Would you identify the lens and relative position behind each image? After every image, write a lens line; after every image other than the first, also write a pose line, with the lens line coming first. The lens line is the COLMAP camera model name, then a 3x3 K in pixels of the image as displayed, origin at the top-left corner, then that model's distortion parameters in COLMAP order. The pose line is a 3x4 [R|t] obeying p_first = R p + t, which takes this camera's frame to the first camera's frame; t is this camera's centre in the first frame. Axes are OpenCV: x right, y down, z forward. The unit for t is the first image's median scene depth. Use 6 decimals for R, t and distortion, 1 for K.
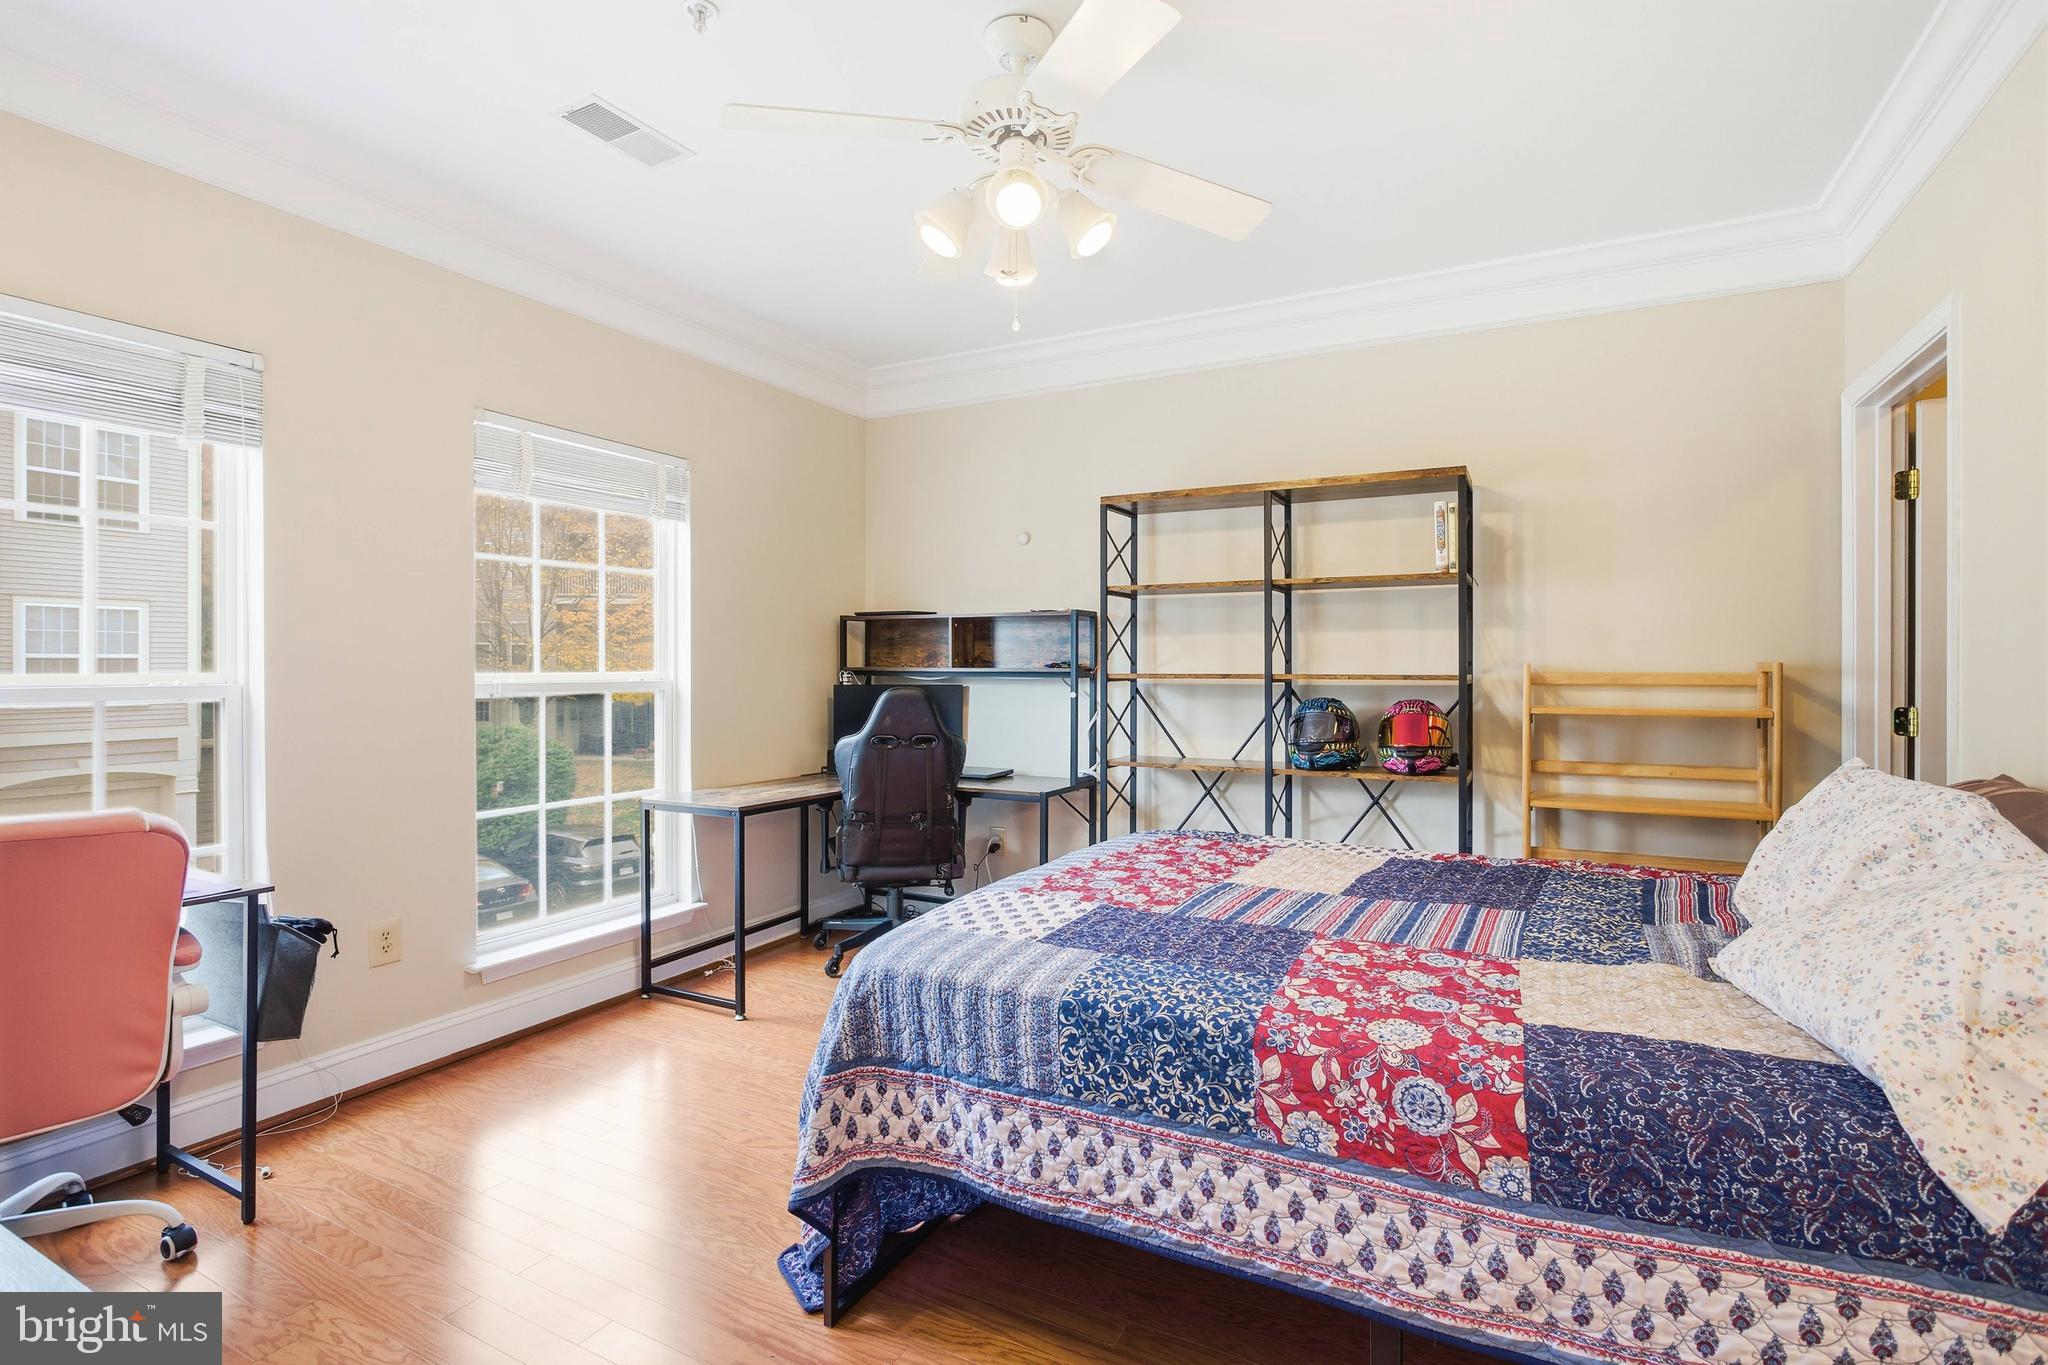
lens RADIAL K [[981.6, 0, 1042.0], [0, 981.6, 673.8], [0, 0, 1]] dist [-0.005237, -0.000242]
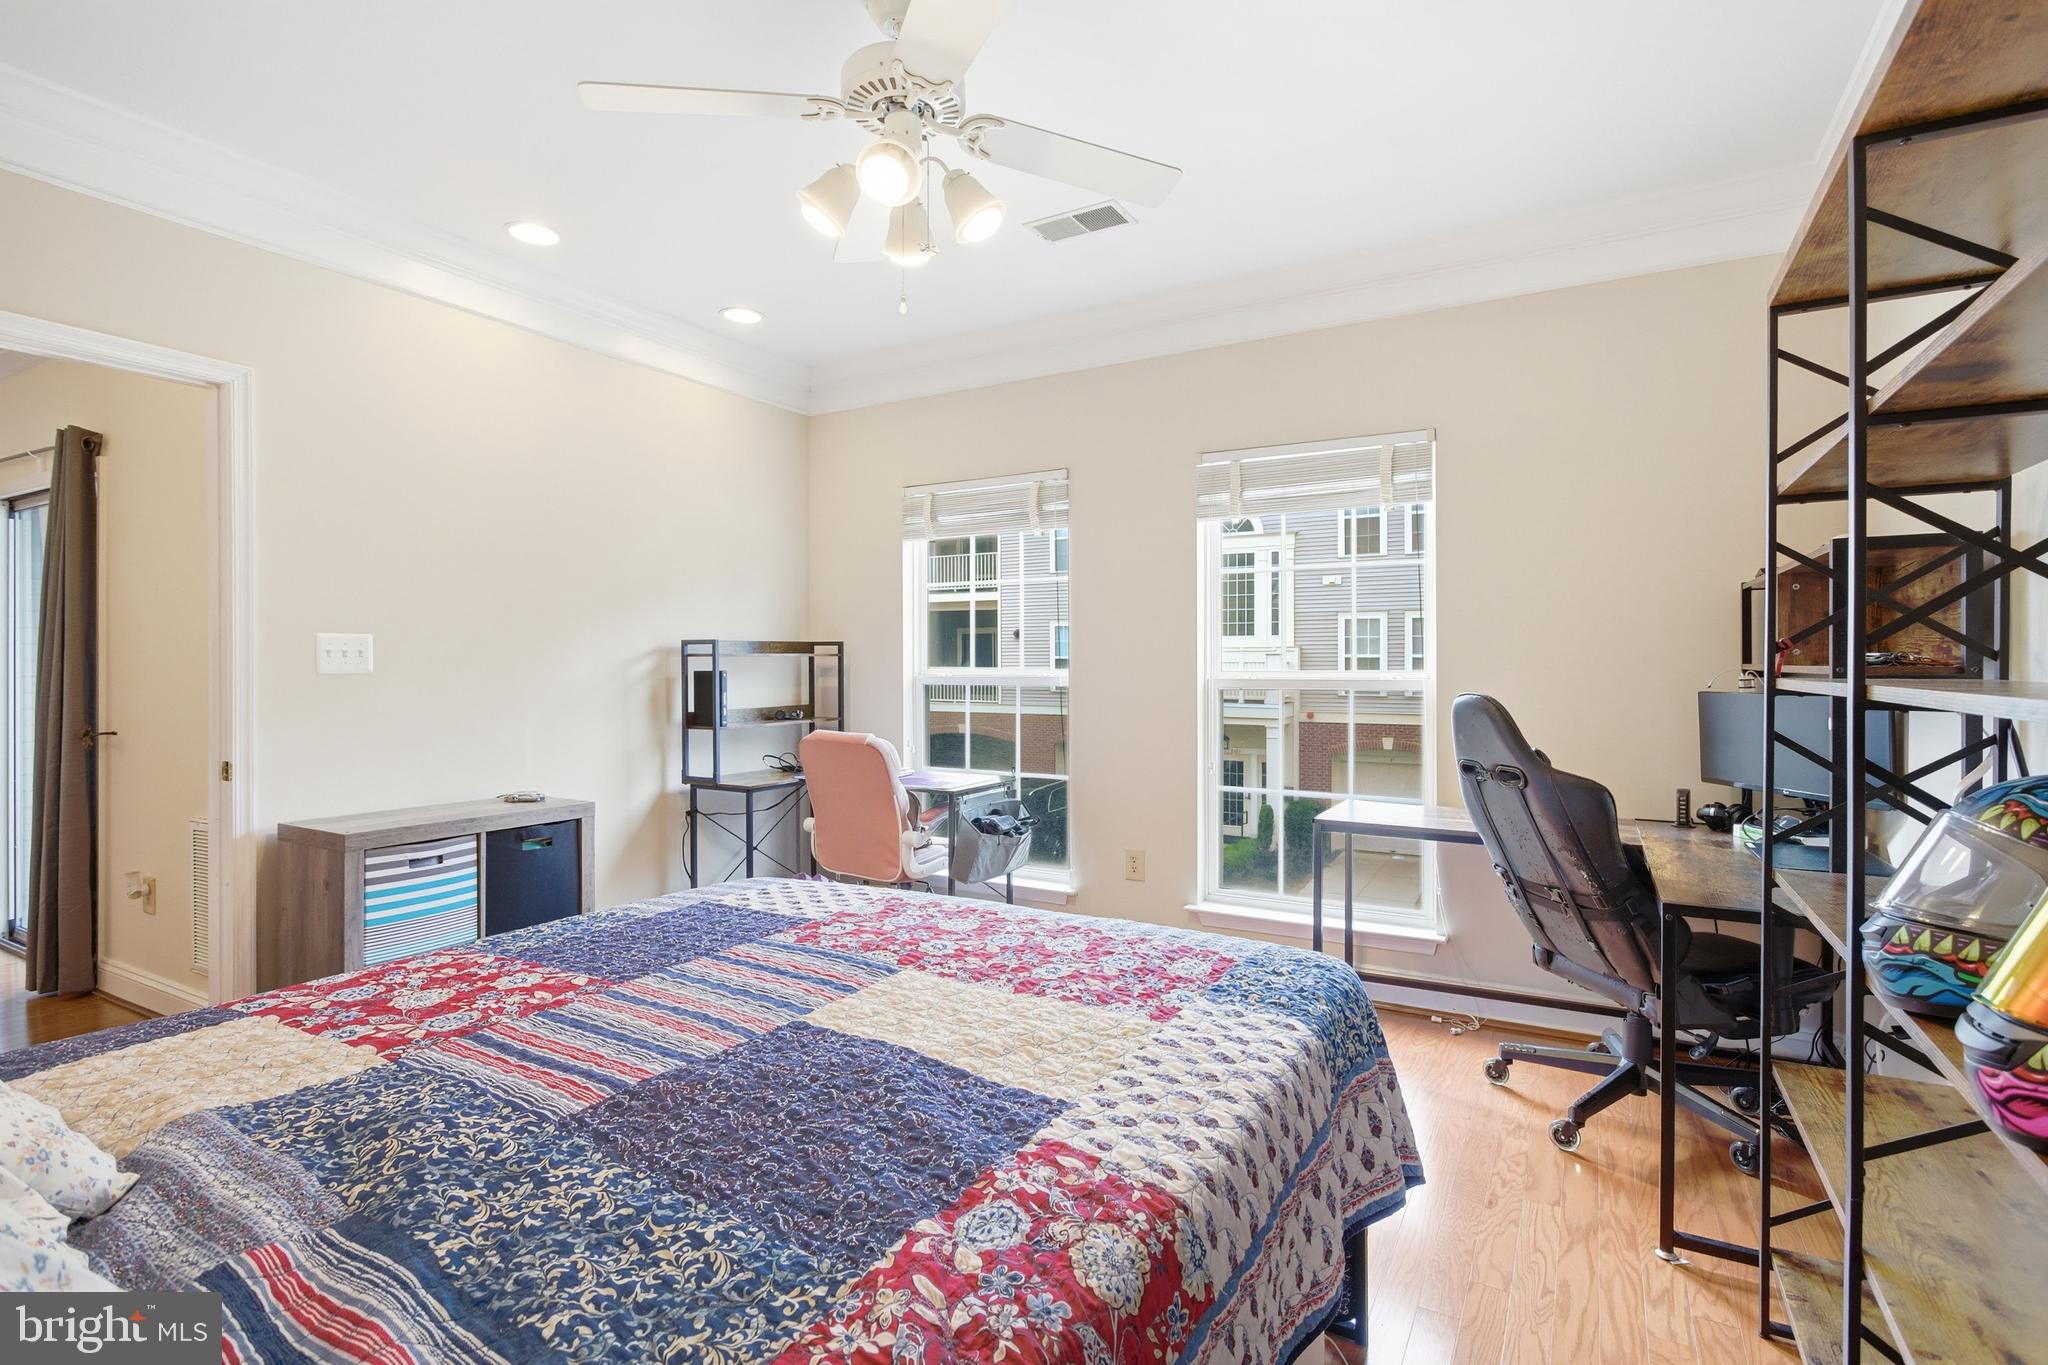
lens RADIAL K [[985.2, 0, 1017.6], [0, 985.2, 667.8], [0, 0, 1]] dist [-0.002445, 0.003300]
pose [[-0.046853, 0.001039, -0.998901, 1.158904], [-0.005041, 0.999986, 0.001277, -0.006219], [0.998889, 0.005095, -0.046847, 1.448149]]
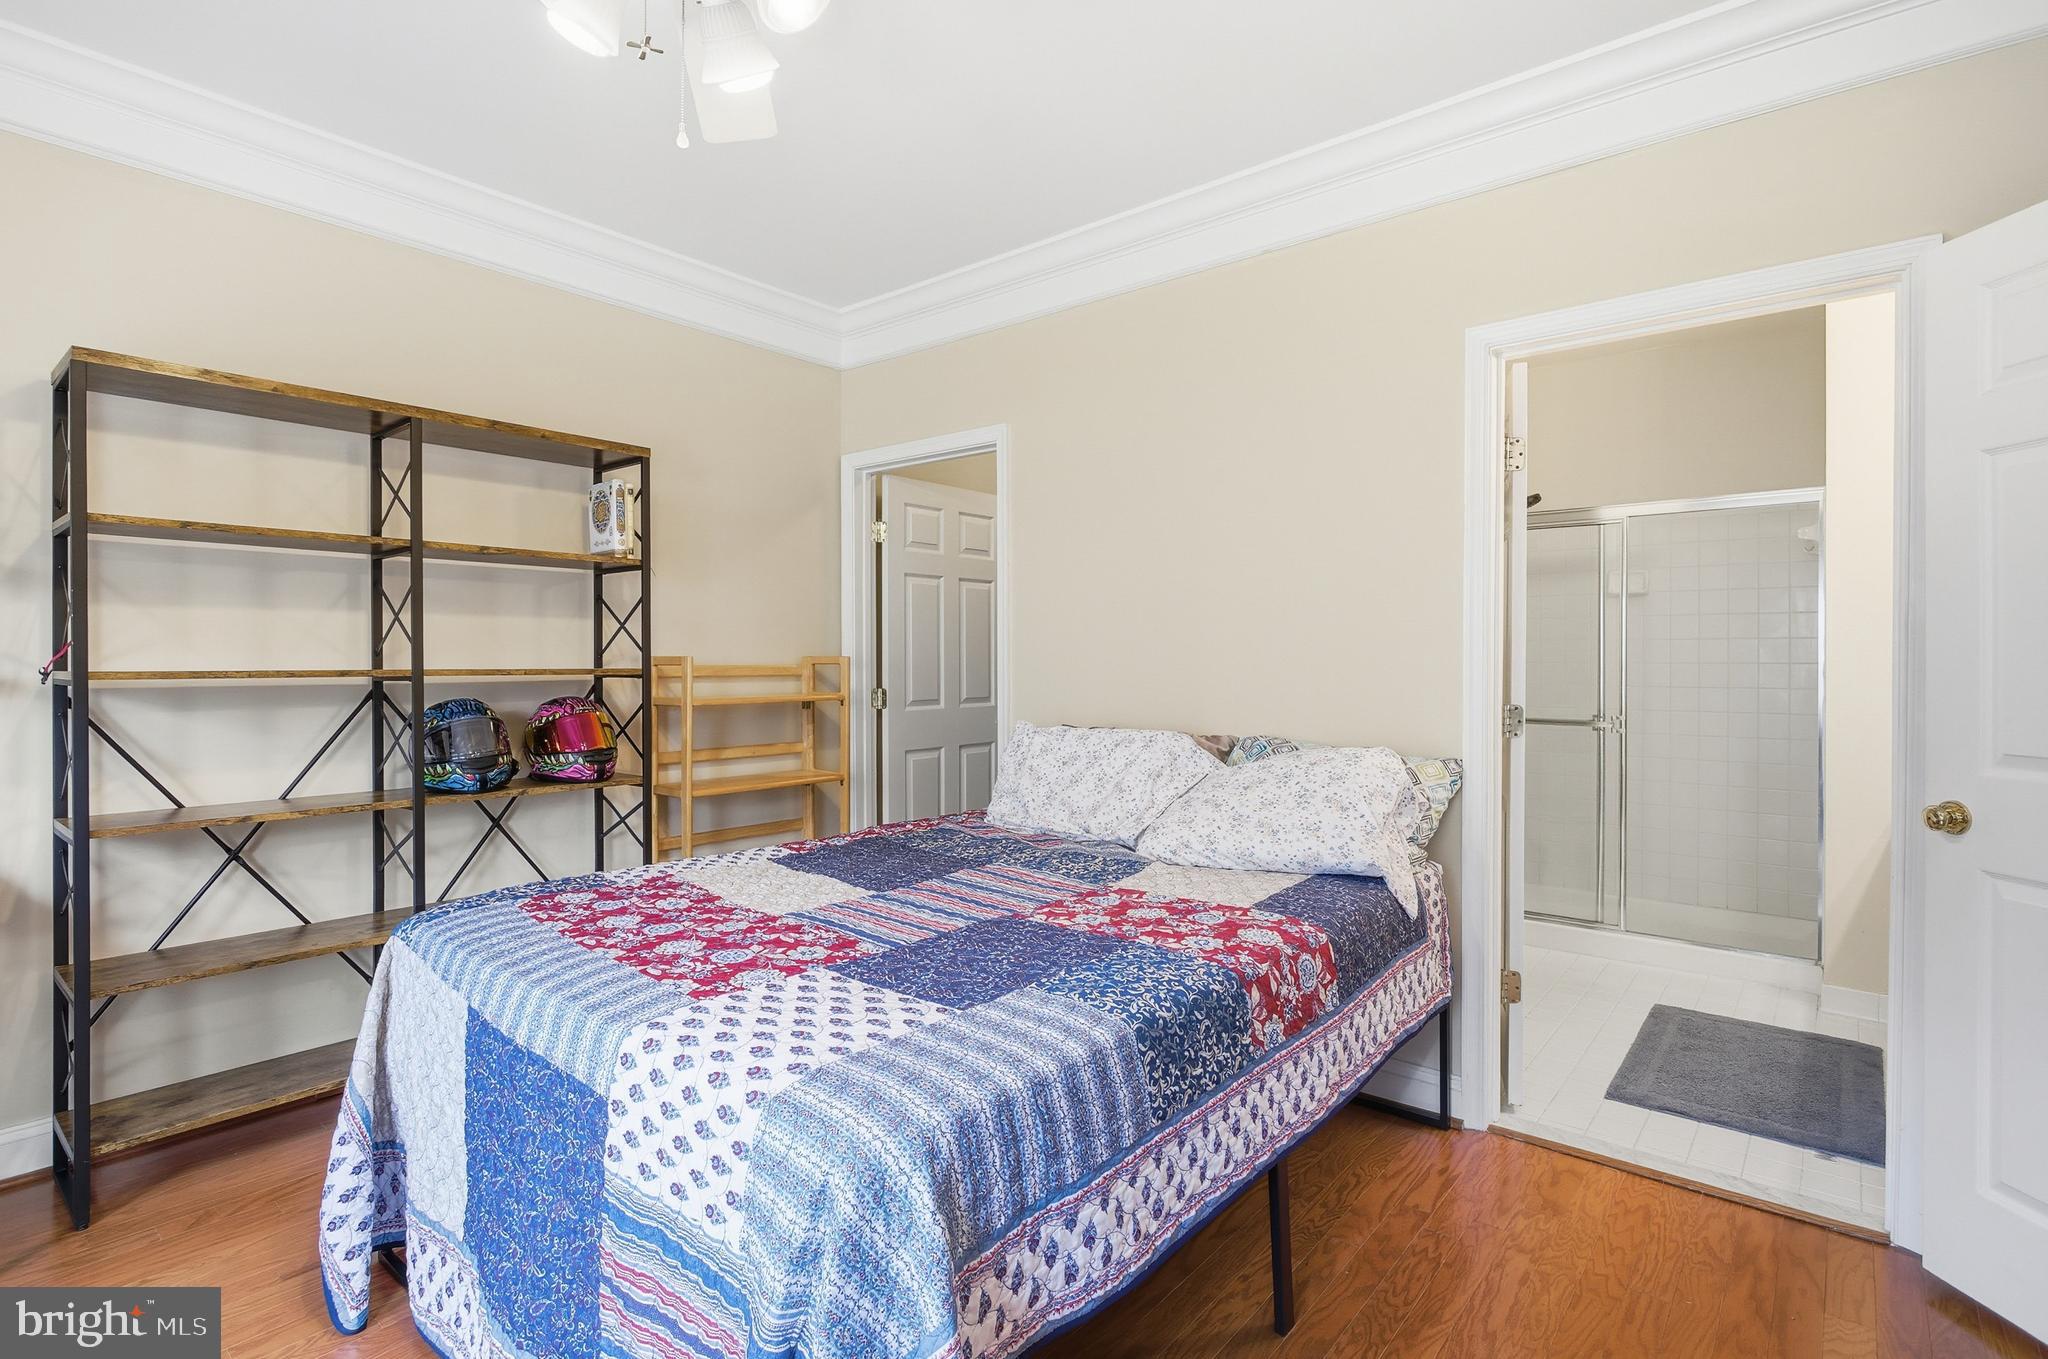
lens RADIAL K [[981.6, 0, 1040.4], [0, 981.6, 669.5], [0, 0, 1]] dist [-0.005237, -0.000242]
pose [[0.203623, -0.008264, 0.979014, -0.773507], [0.006240, 0.999955, 0.007143, -0.005266], [-0.979029, 0.004654, 0.203666, 0.791477]]
